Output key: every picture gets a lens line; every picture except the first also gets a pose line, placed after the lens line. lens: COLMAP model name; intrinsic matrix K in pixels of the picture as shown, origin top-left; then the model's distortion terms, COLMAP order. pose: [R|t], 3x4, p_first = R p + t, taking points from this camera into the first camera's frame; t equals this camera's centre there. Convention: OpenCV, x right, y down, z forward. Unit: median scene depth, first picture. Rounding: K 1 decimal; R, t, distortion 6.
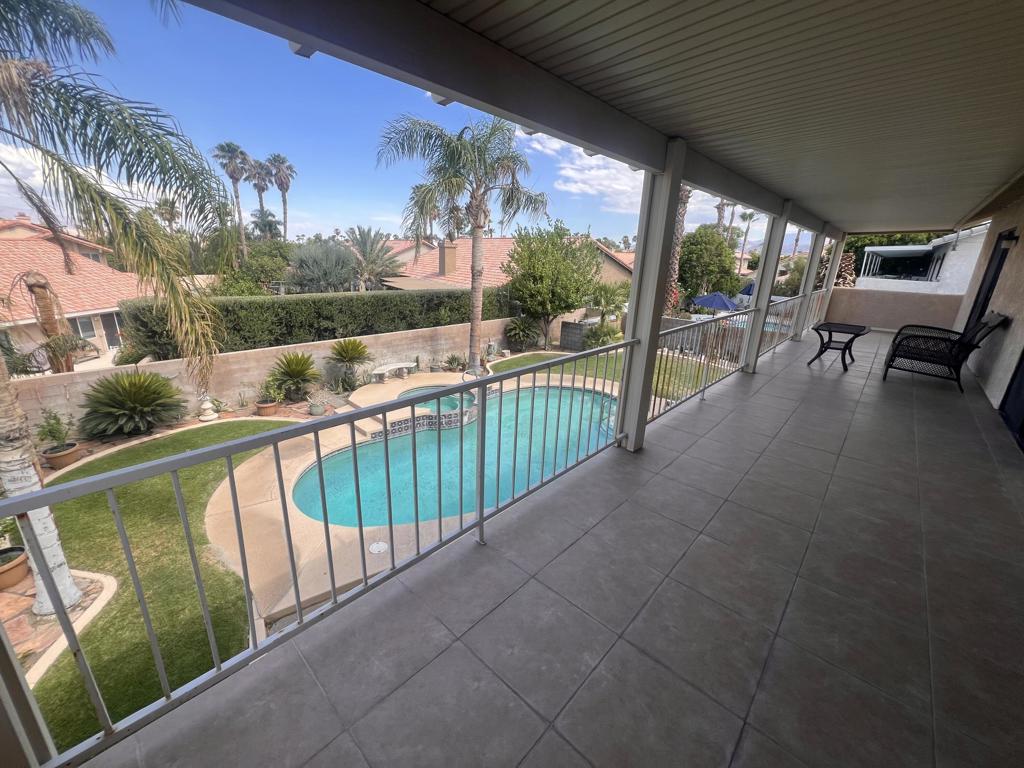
lens RADIAL K [[410.1, 0, 509.1], [0, 410.1, 382.2], [0, 0, 1]] dist [-0.003459, 0.001033]
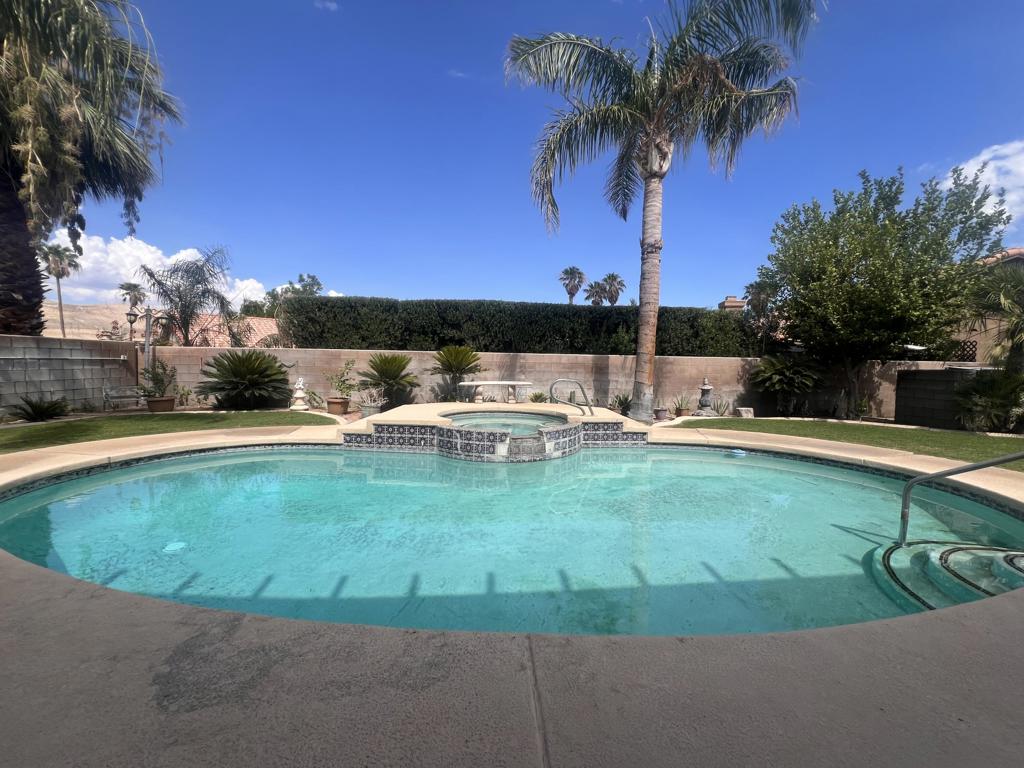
lens RADIAL K [[408.3, 0, 513.3], [0, 408.3, 381.0], [0, 0, 1]] dist [-0.001233, 0.000206]
pose [[0.710750, 0.007821, -0.703401, 0.220276], [-0.206939, 0.958016, -0.198450, 0.088496], [0.672317, 0.286609, 0.682528, 0.538495]]
